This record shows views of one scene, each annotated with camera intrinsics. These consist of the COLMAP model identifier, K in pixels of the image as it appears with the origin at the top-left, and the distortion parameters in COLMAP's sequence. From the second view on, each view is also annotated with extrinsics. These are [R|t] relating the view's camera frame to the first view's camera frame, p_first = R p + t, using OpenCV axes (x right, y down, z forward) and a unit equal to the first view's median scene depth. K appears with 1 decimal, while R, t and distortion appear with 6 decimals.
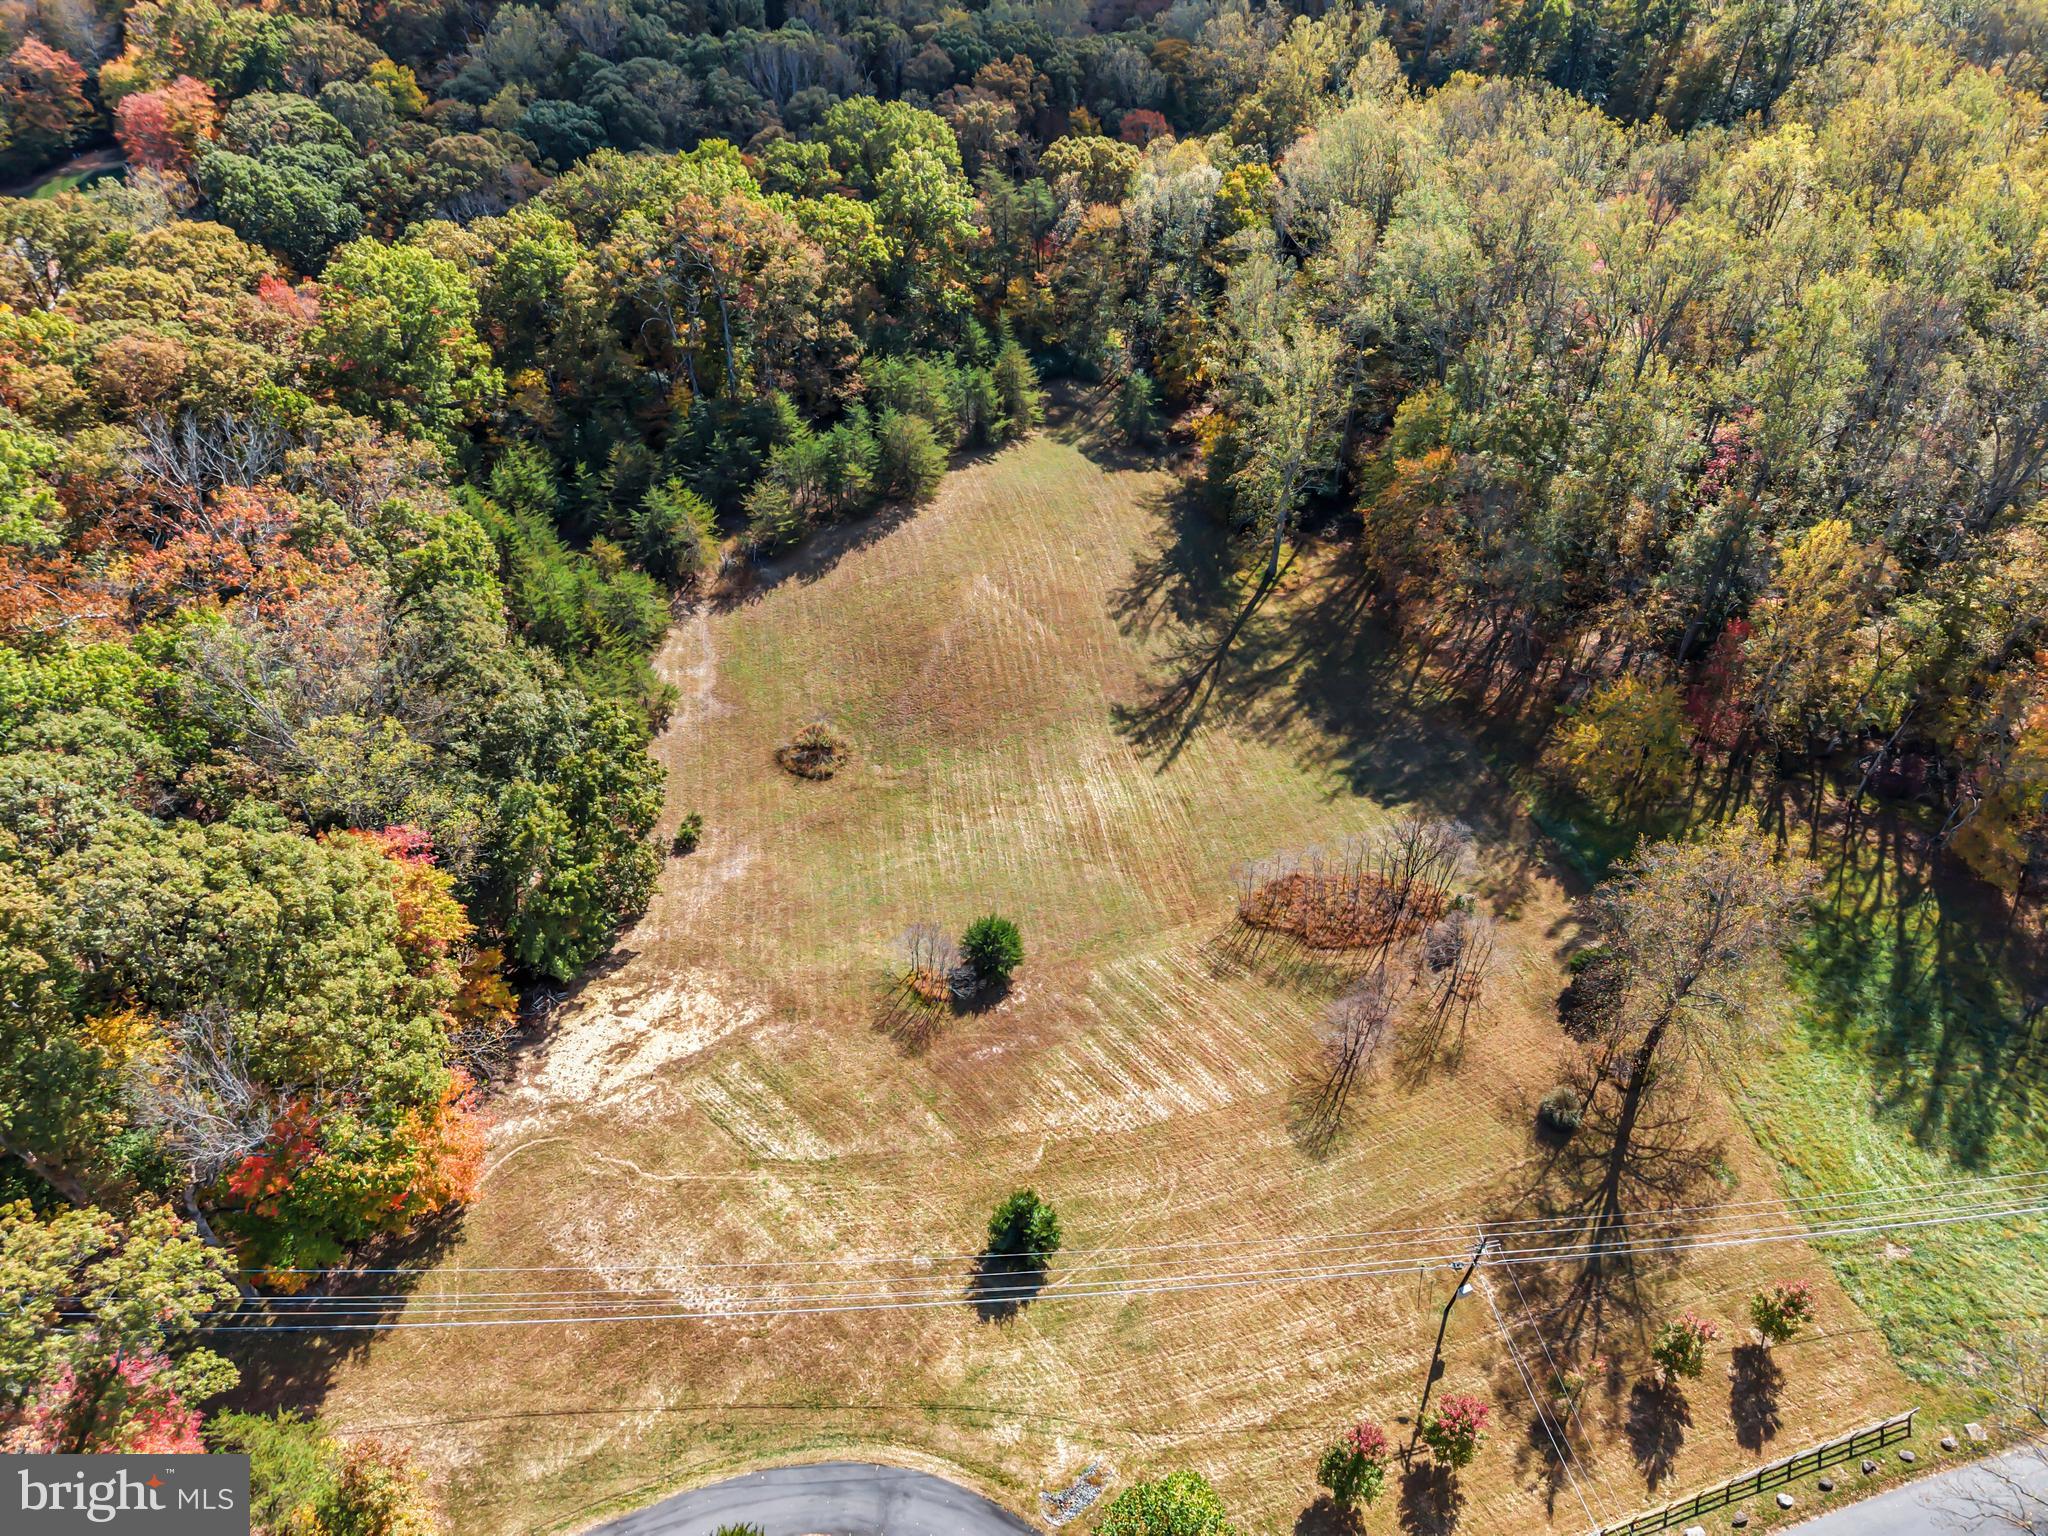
lens RADIAL K [[1363.9, 0, 1011.9], [0, 1363.9, 770.1], [0, 0, 1]] dist [0.062190, -0.076004]
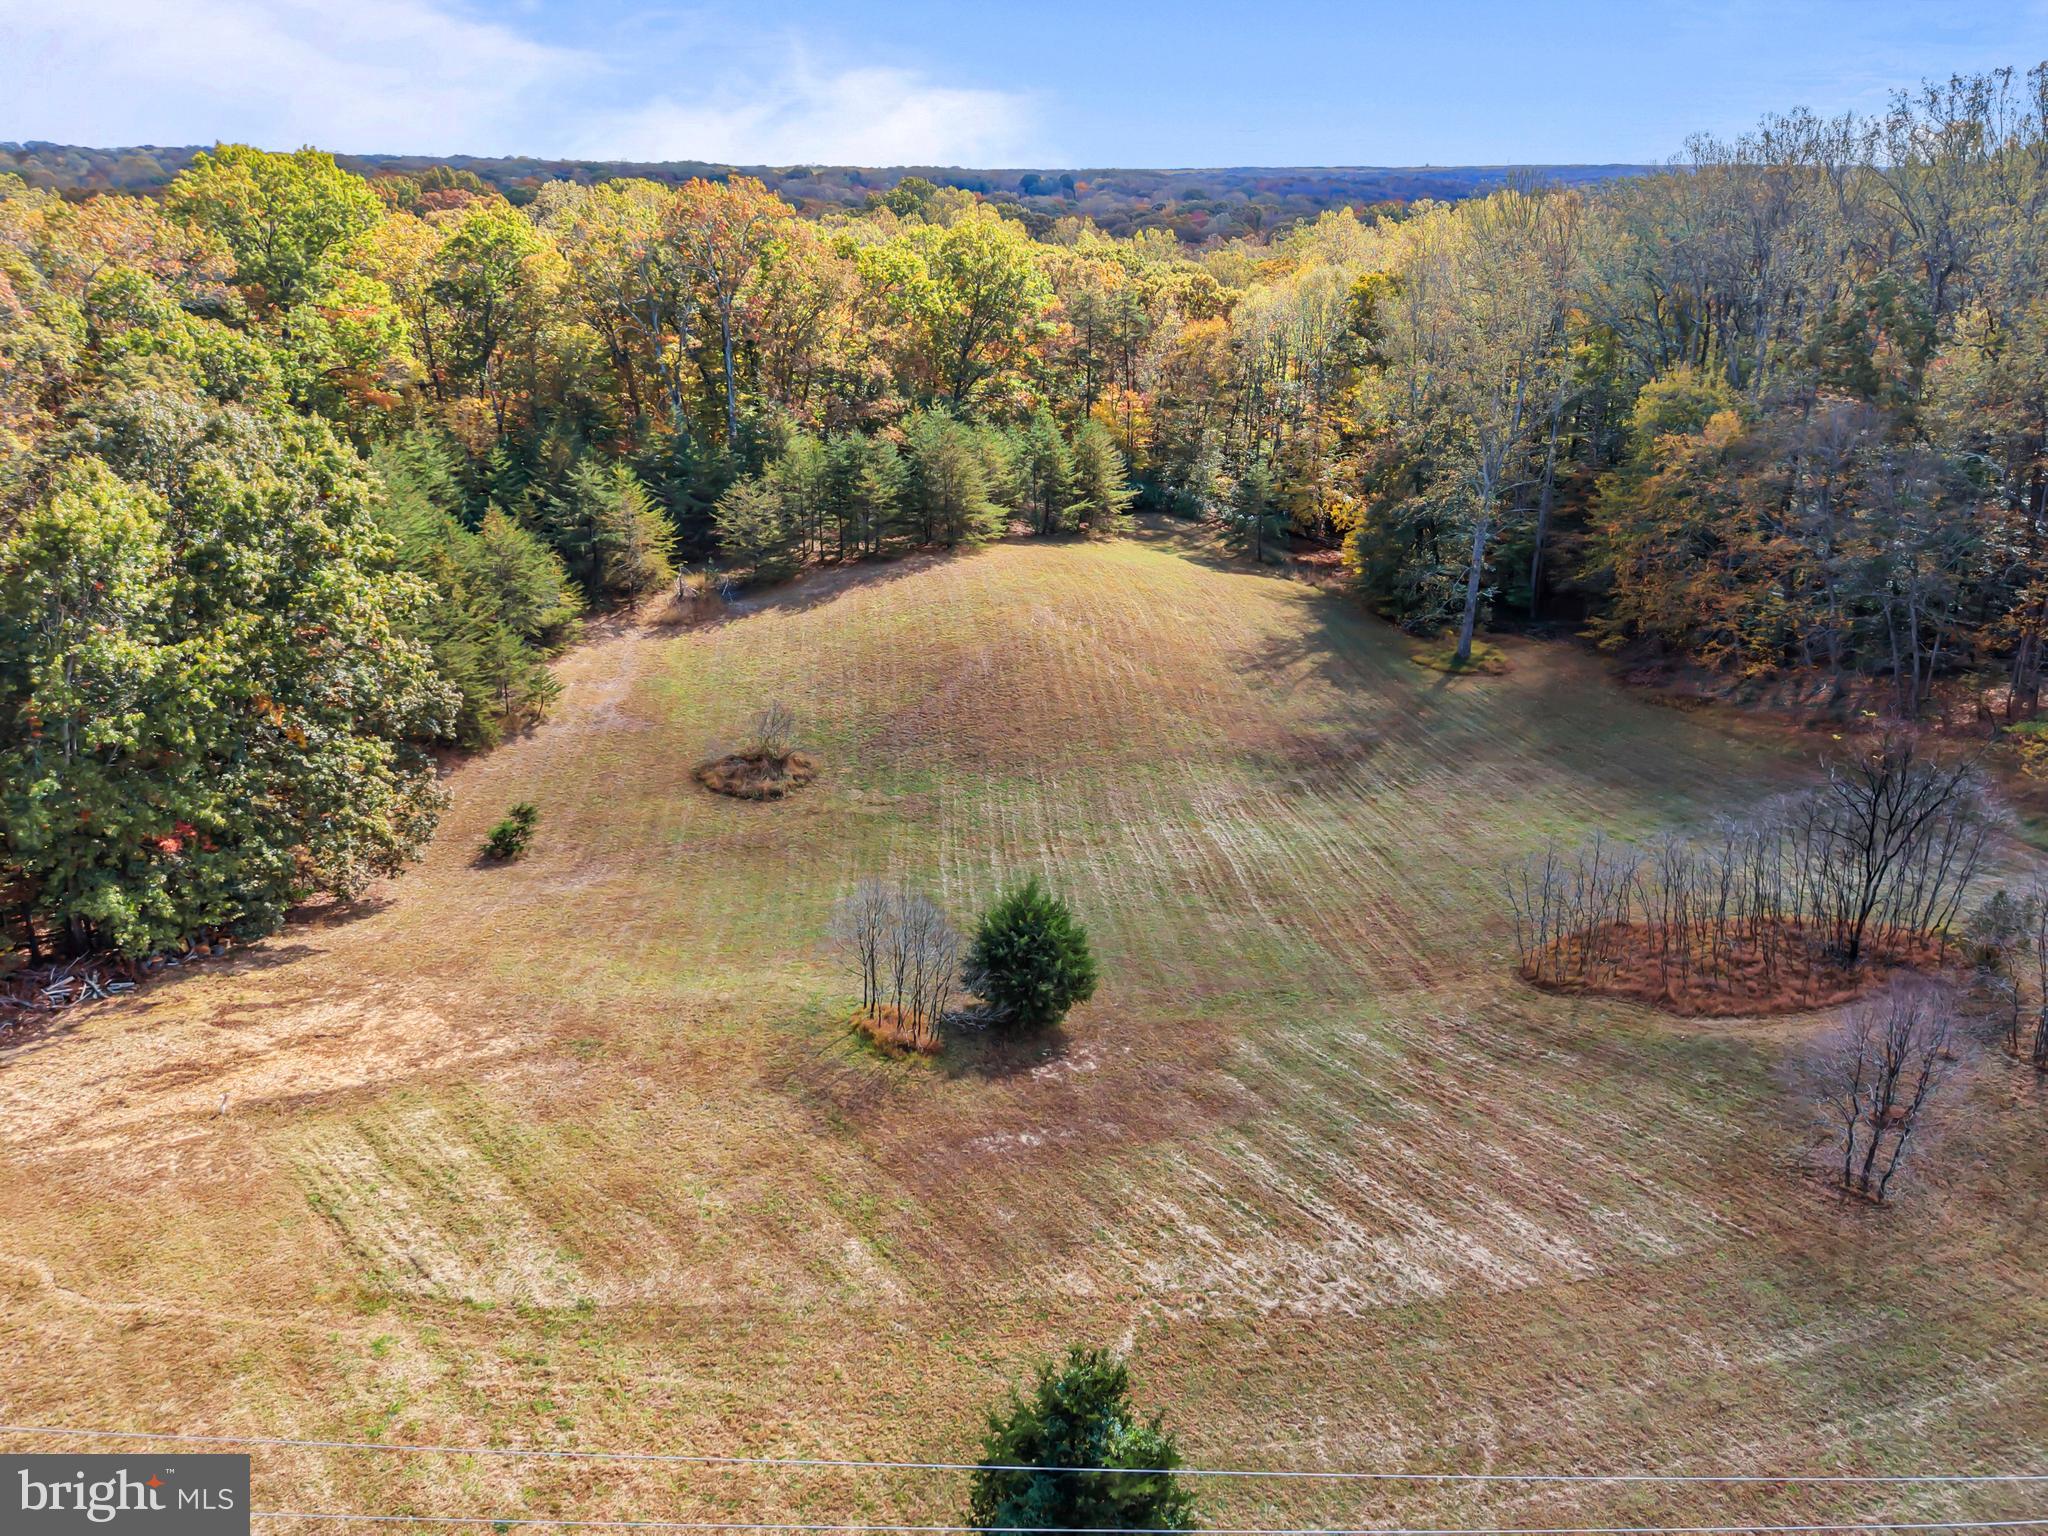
lens RADIAL K [[1372.6, 0, 1010.0], [0, 1372.6, 761.0], [0, 0, 1]] dist [0.025969, -0.030049]
pose [[0.997859, 0.019222, -0.062515, 0.007555], [-0.040546, 0.931806, -0.360684, 0.232651], [0.051319, 0.362447, 0.930591, 0.502036]]
